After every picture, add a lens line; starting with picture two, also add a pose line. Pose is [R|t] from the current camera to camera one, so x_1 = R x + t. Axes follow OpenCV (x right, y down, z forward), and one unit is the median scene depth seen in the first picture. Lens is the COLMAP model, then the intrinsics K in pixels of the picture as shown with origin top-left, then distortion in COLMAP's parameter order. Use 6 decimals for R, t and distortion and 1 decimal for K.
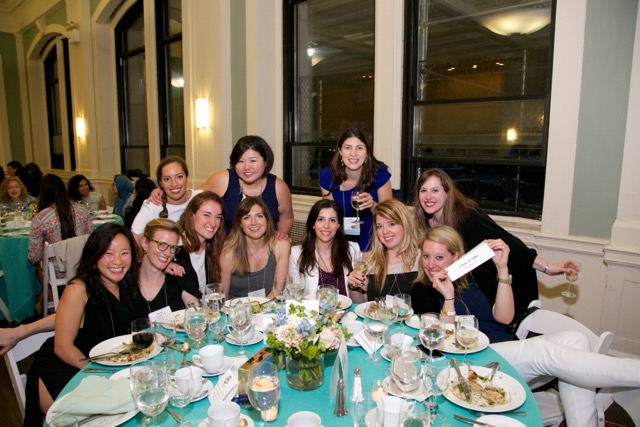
lens RADIAL K [[482.4, 0, 320.0], [0, 482.4, 213.5], [0, 0, 1]] dist [-0.008295, -0.001566]
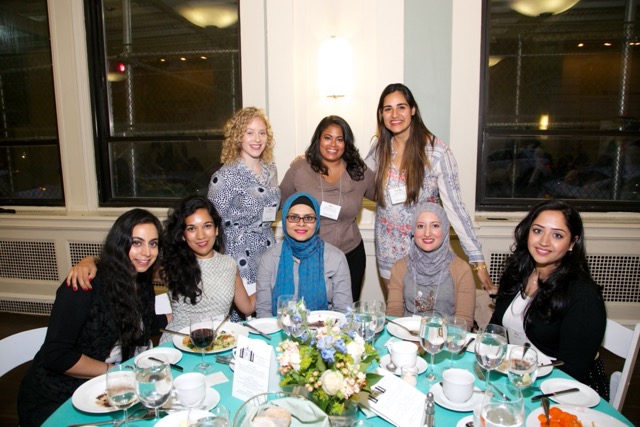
lens RADIAL K [[482.4, 0, 320.0], [0, 482.4, 213.5], [0, 0, 1]] dist [-0.008295, -0.001566]
pose [[0.786285, -0.111715, 0.607681, -0.219025], [0.101950, 0.993495, 0.050728, -0.032828], [-0.609395, 0.022066, 0.792560, 0.216474]]
